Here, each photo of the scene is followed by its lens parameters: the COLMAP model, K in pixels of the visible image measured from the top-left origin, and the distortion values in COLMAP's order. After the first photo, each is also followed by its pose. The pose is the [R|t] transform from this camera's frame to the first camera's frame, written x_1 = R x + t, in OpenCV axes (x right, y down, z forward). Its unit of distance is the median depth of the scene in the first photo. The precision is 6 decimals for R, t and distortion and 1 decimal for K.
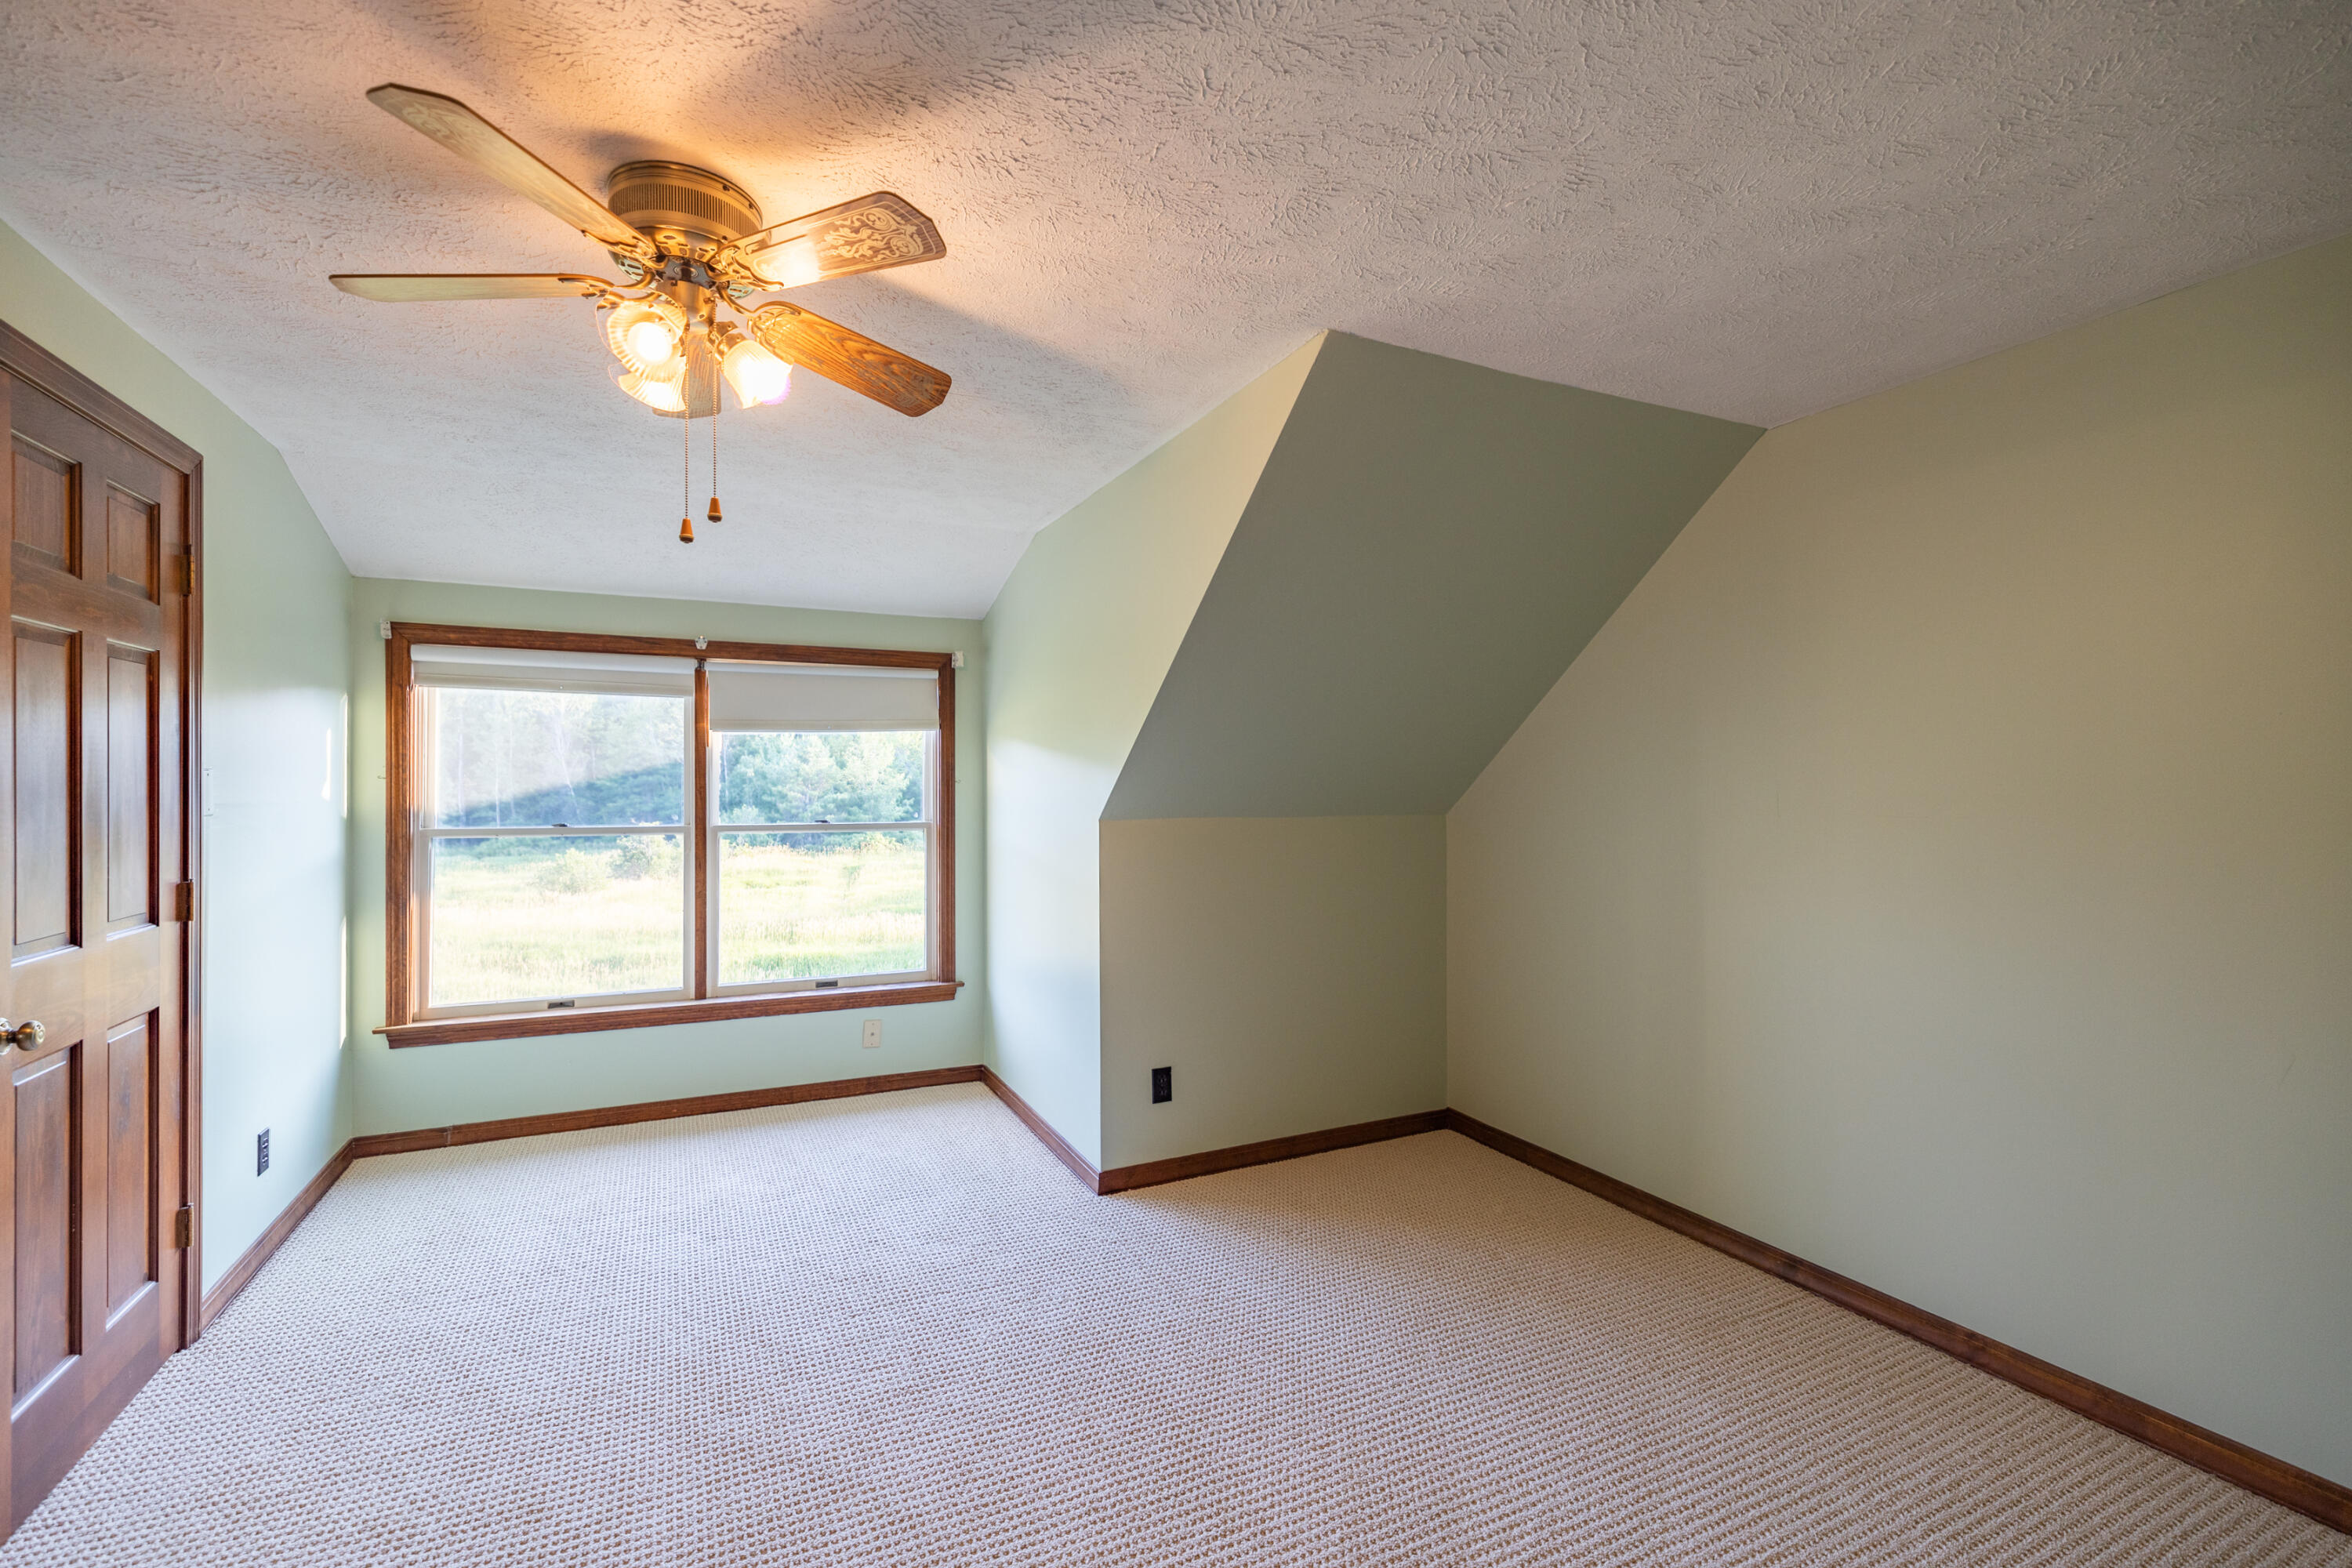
lens RADIAL K [[1040.3, 0, 1178.0], [0, 1040.3, 777.4], [0, 0, 1]] dist [-0.000538, -0.000405]
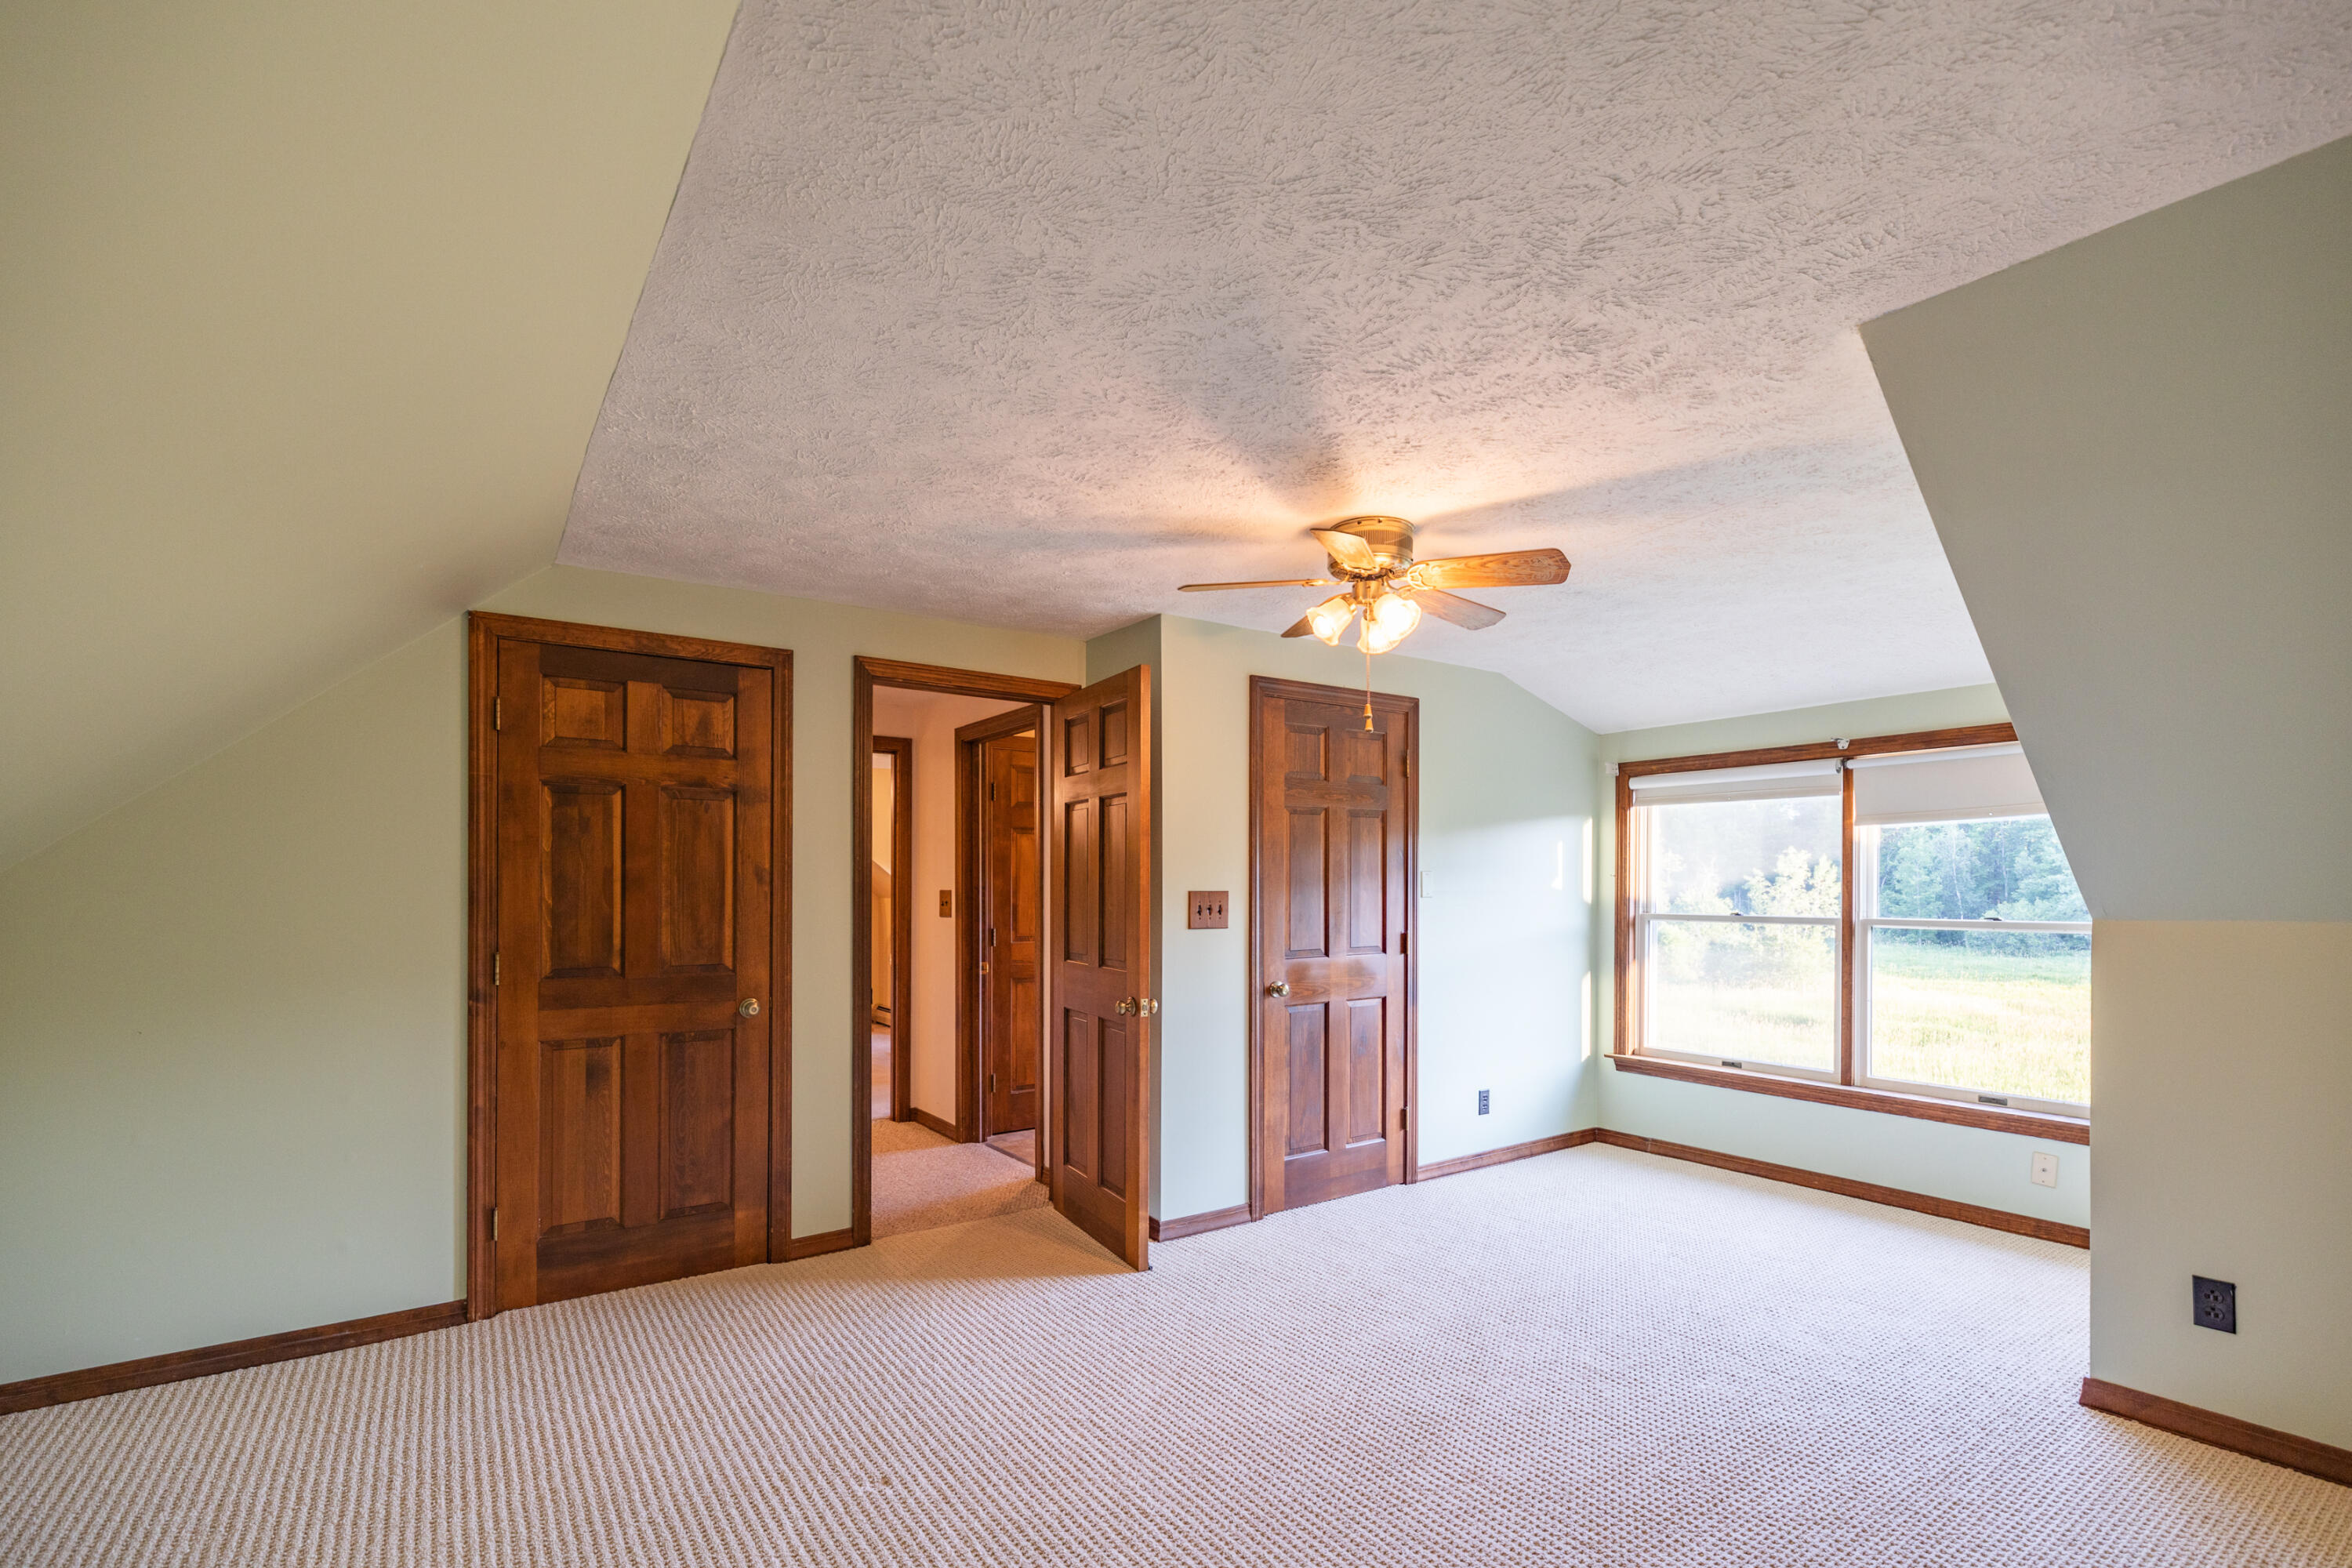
lens RADIAL K [[1028.0, 0, 1158.1], [0, 1028.0, 859.0], [0, 0, 1]] dist [0.000262, 0.000098]
pose [[0.154158, -0.028587, -0.987633, 0.500559], [0.007874, 0.999585, -0.027704, 0.011468], [0.988015, -0.003506, 0.154319, 0.178692]]
